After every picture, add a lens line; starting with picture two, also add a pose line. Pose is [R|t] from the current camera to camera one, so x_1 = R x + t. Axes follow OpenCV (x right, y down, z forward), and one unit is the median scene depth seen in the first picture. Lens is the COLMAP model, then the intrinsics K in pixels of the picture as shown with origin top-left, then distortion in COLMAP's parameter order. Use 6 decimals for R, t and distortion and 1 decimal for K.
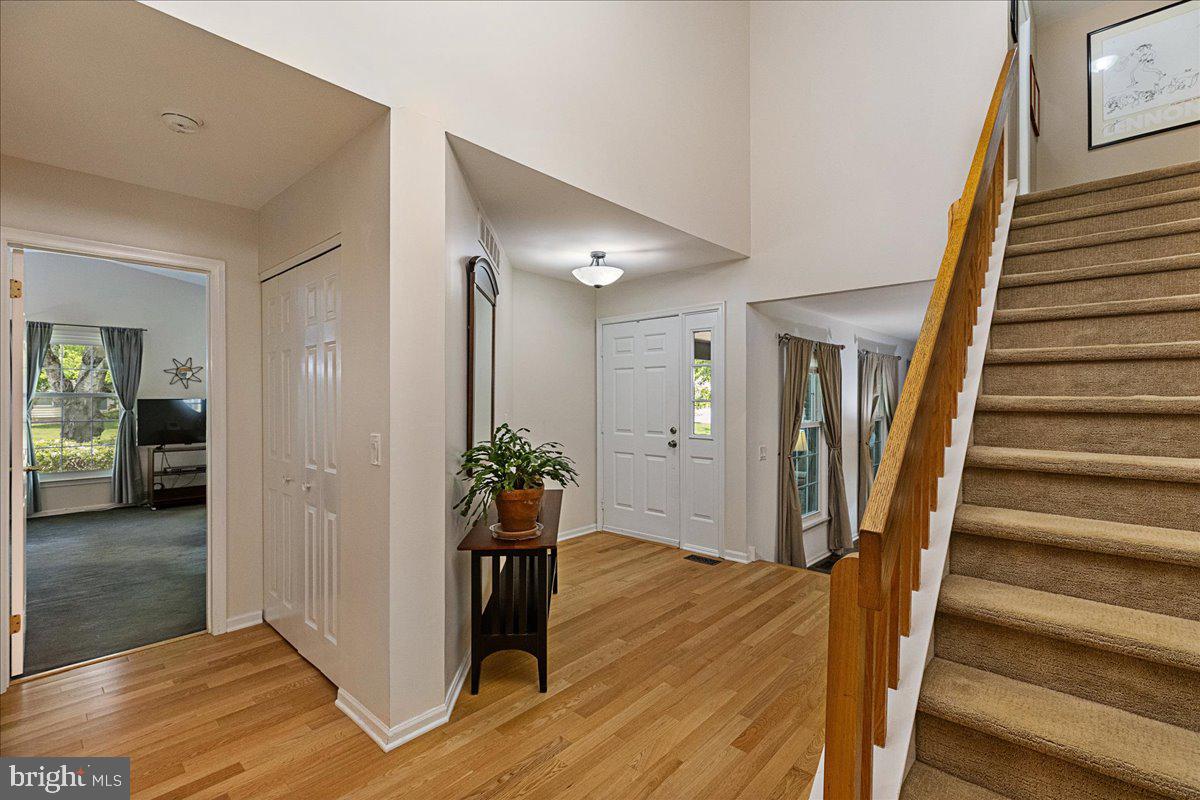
lens RADIAL K [[537.2, 0, 601.0], [0, 537.2, 398.5], [0, 0, 1]] dist [0.000621, 0.000114]
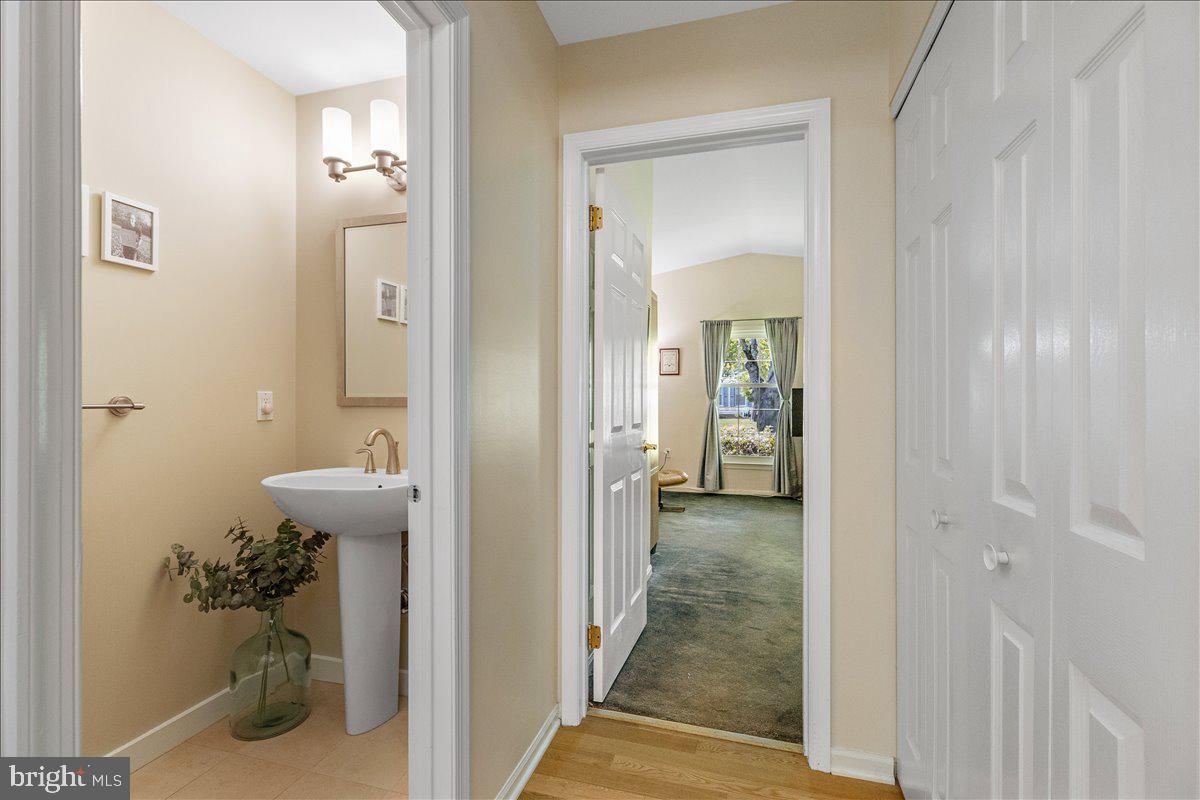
lens RADIAL K [[537.2, 0, 601.0], [0, 537.2, 398.5], [0, 0, 1]] dist [0.000621, 0.000114]
pose [[0.445797, -0.001507, -0.895133, -0.247294], [-0.007076, 0.999961, -0.005207, 0.045775], [0.895106, 0.008655, 0.445769, 0.433451]]
